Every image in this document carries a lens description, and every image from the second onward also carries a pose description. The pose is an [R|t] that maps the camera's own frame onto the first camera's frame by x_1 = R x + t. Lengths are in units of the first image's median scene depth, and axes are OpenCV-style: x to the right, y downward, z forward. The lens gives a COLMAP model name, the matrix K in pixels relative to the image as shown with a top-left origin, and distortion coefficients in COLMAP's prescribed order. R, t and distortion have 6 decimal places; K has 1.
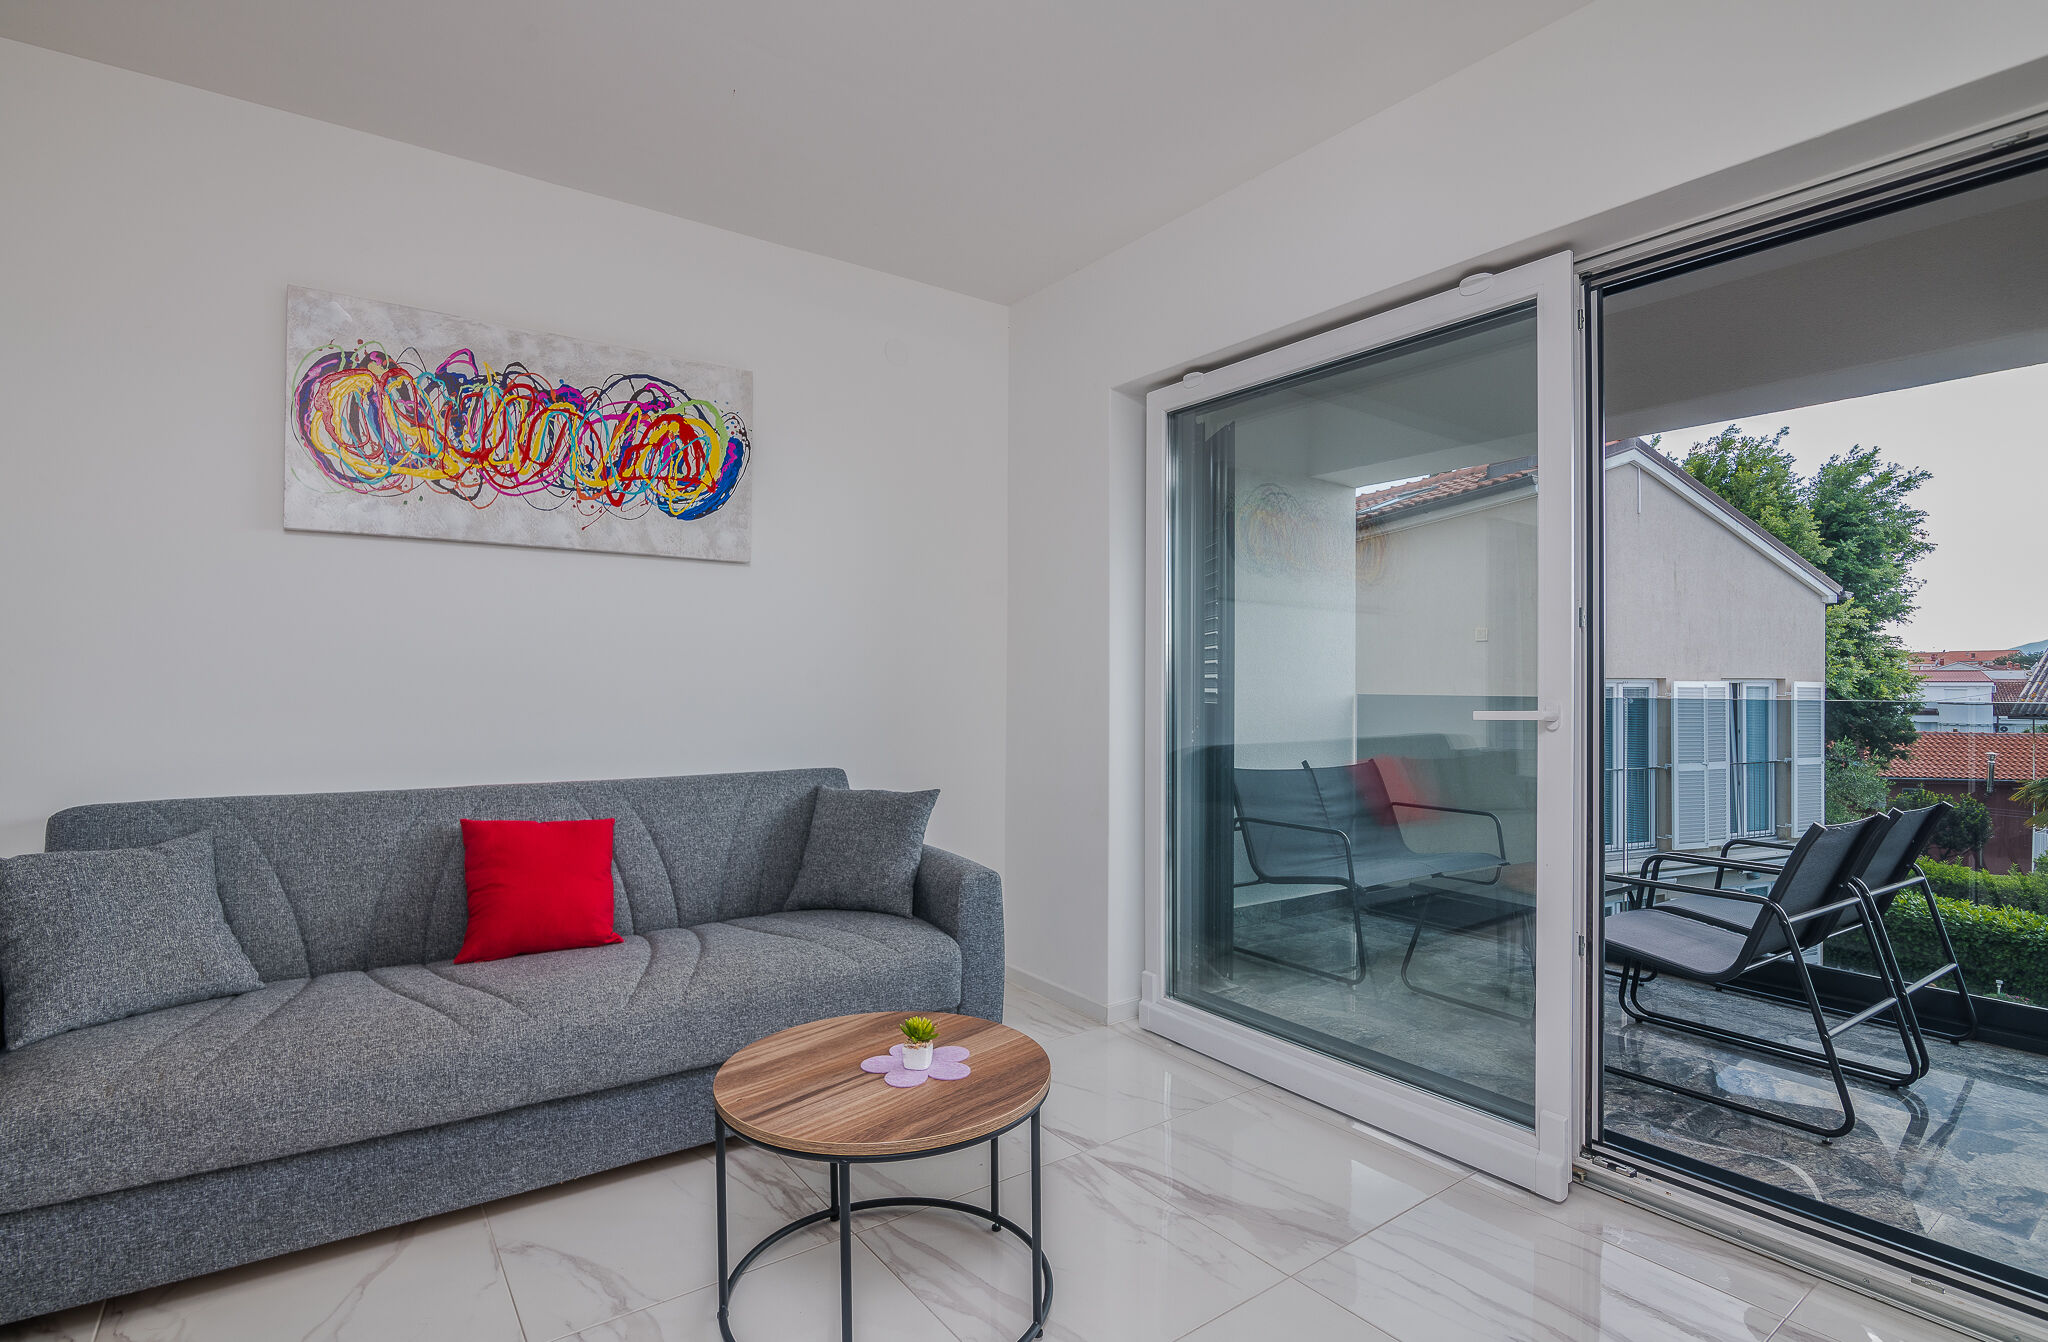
lens RADIAL K [[973.2, 0, 1024.0], [0, 973.2, 671.0], [0, 0, 1]] dist [-0.006973, 0.000380]
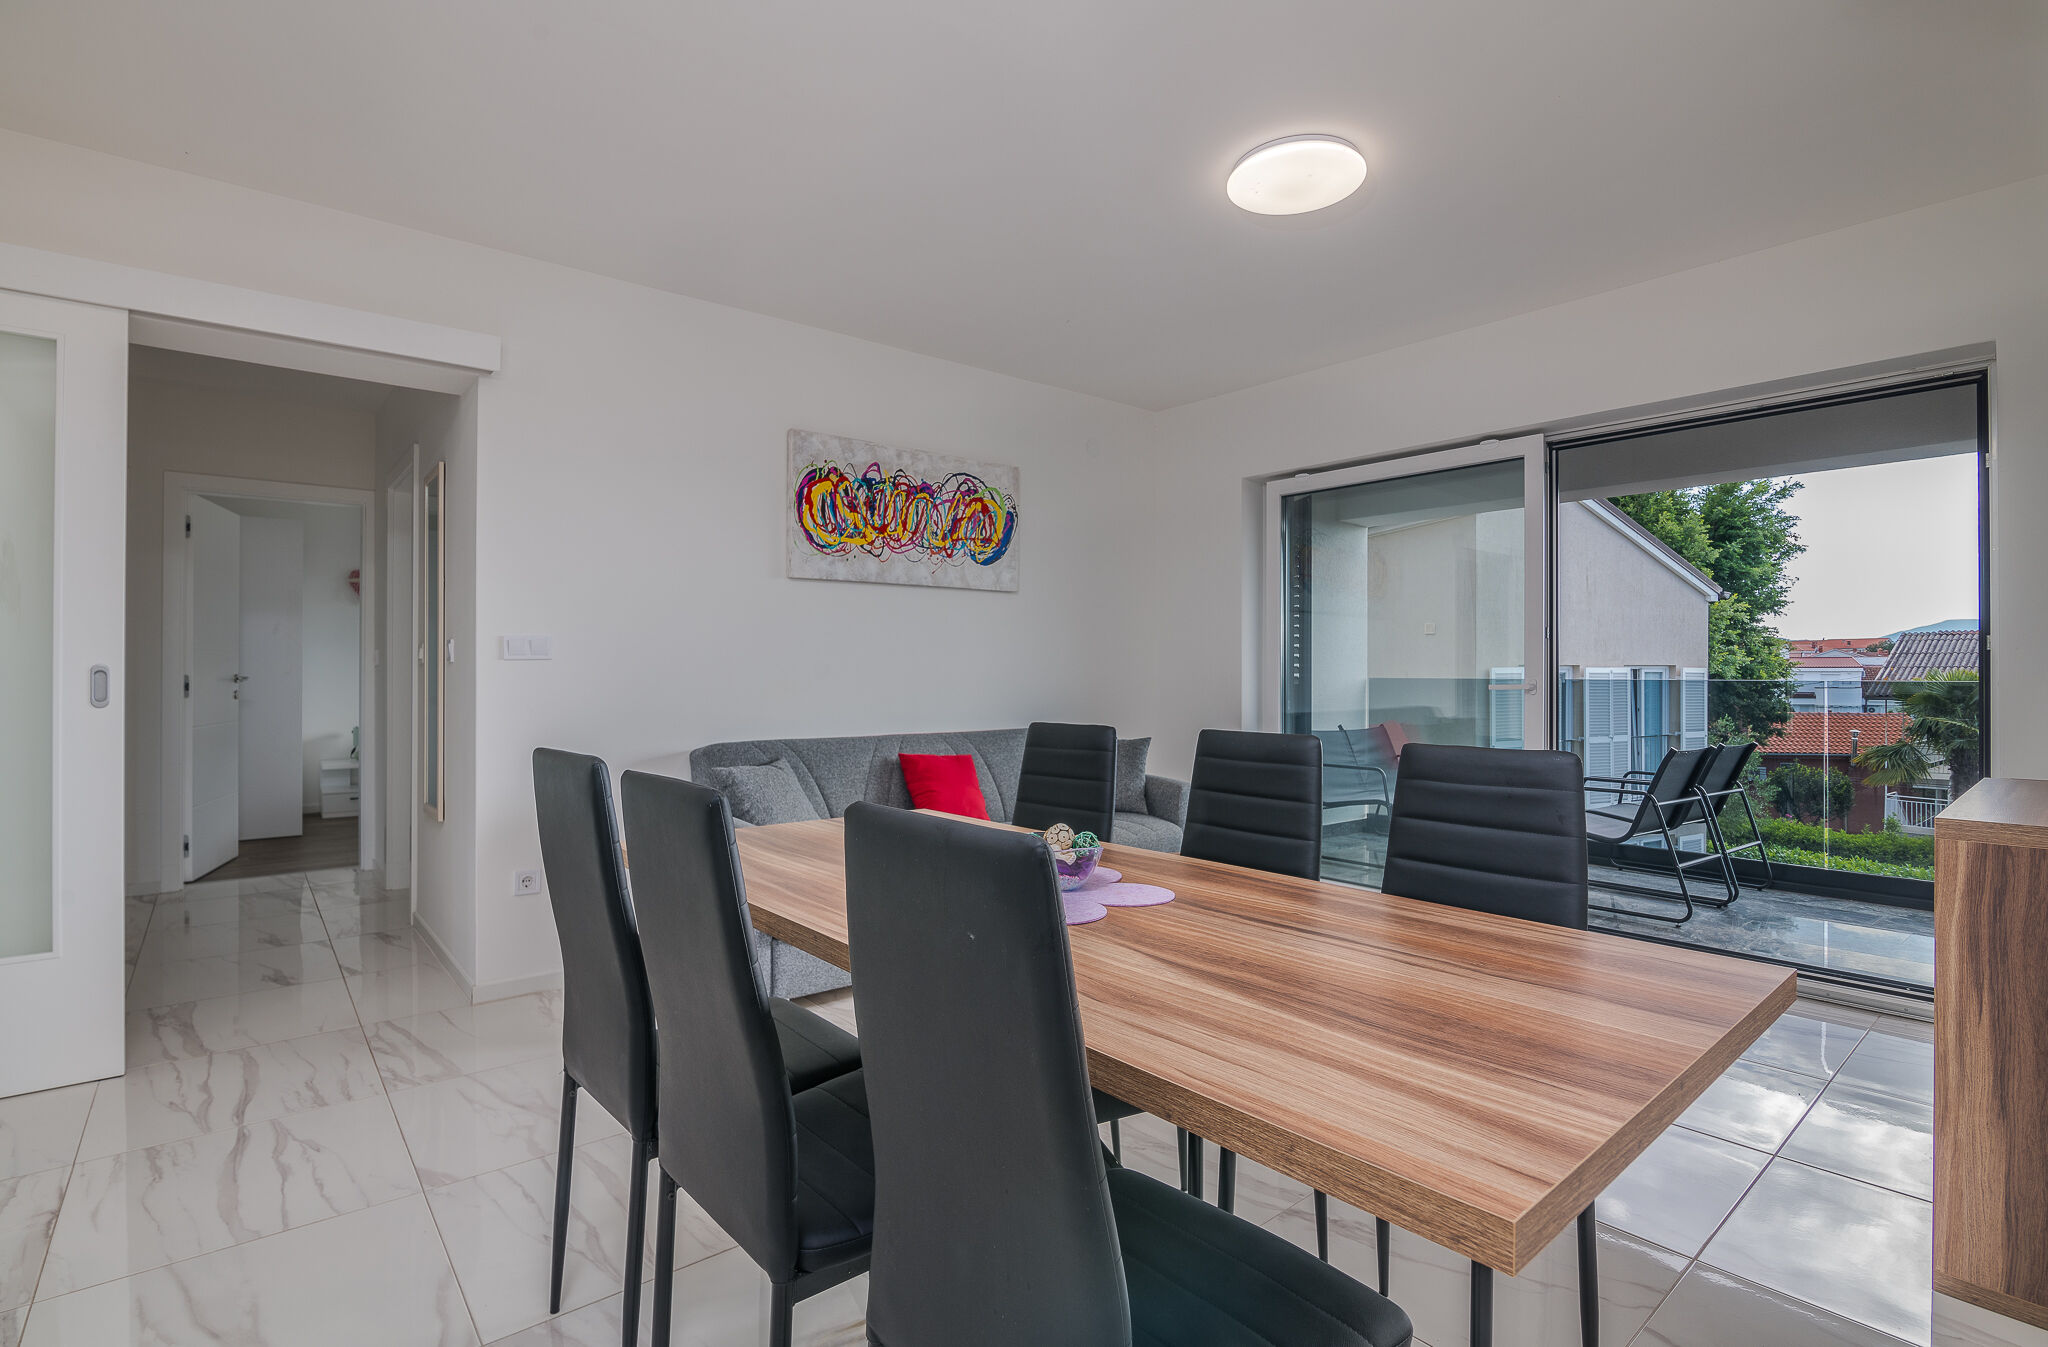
lens RADIAL K [[954.9, 0, 1043.3], [0, 954.9, 665.3], [0, 0, 1]] dist [-0.000452, -0.000142]
pose [[0.997111, -0.002467, 0.075913, -0.375066], [0.001969, 0.999976, 0.006629, -0.006338], [-0.075928, -0.006461, 0.997092, -0.530426]]
